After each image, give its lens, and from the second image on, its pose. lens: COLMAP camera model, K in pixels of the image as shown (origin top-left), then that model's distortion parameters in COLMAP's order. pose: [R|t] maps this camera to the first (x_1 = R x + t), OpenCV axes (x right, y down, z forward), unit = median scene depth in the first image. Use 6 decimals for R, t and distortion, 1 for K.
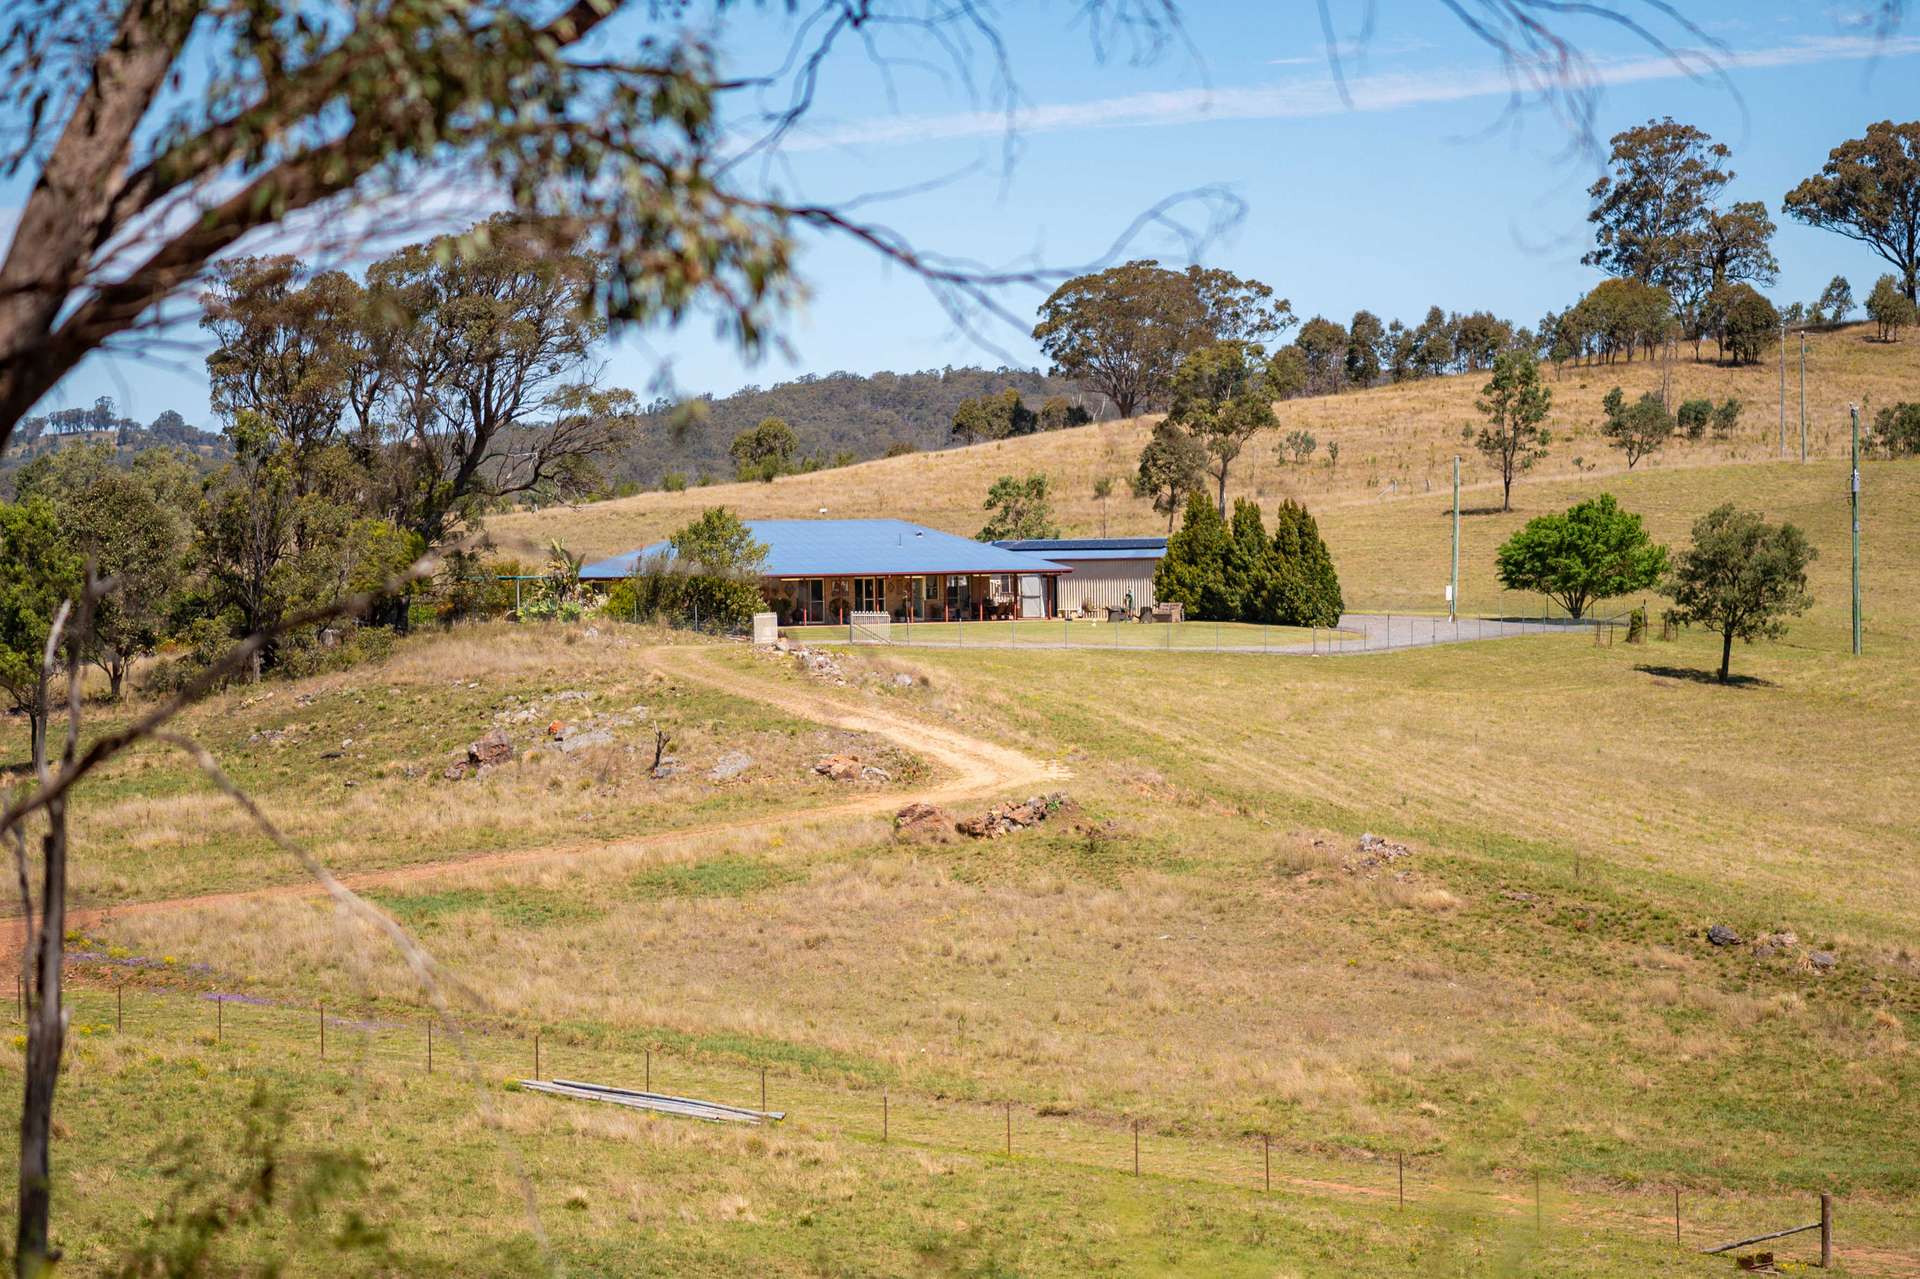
lens RADIAL K [[5763.7, 0, 960.1], [0, 5763.7, 638.4], [0, 0, 1]] dist [0.210228, 0.000000]
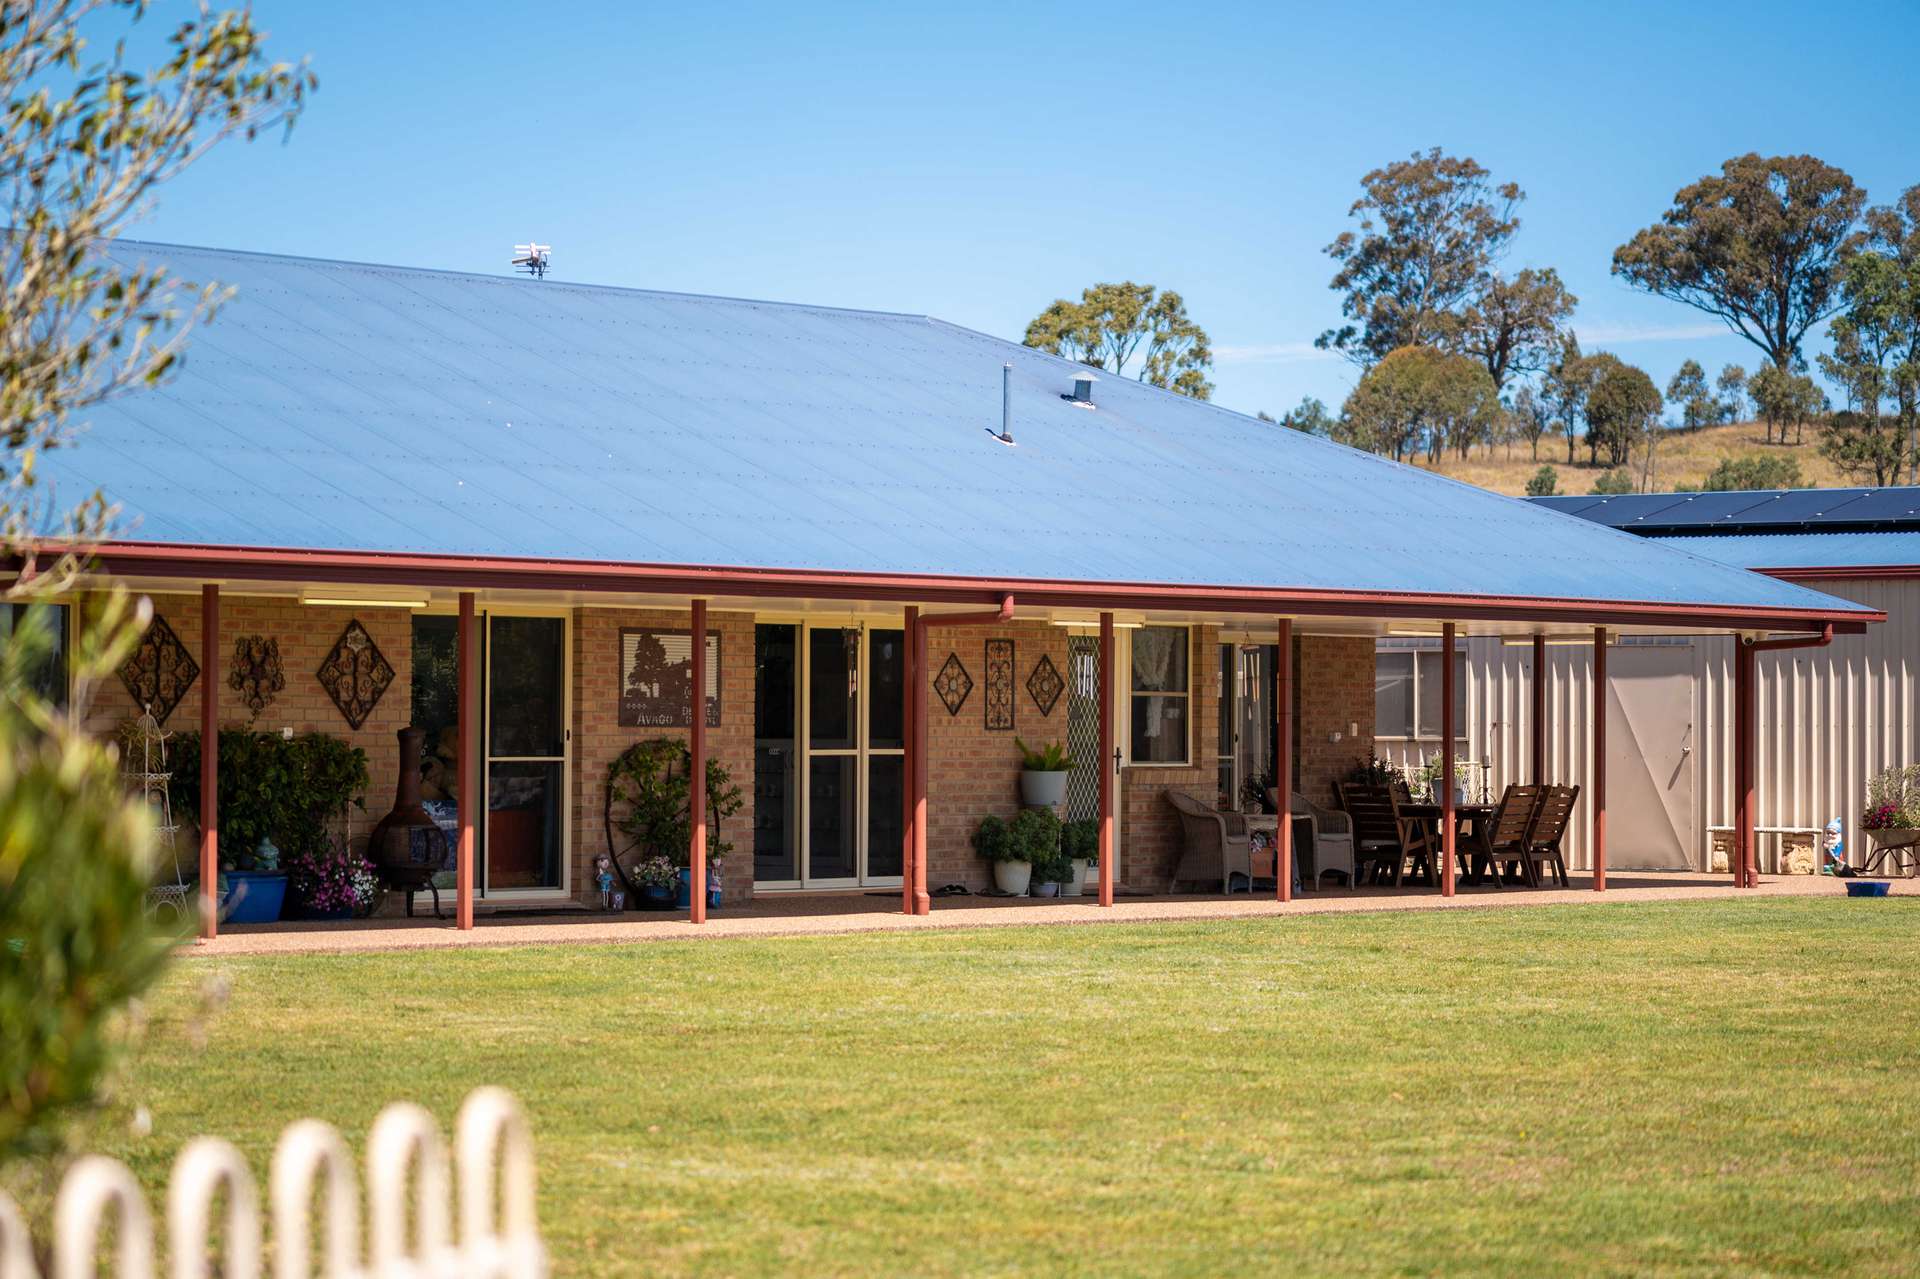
lens RADIAL K [[5763.7, 0, 959.2], [0, 5763.7, 640.4], [0, 0, 1]] dist [0.210228, 0.000000]
pose [[0.995237, 0.020216, 0.095361, -0.009228], [-0.017152, 0.999313, -0.032841, -0.001591], [-0.095959, 0.031049, 0.994901, 0.279555]]
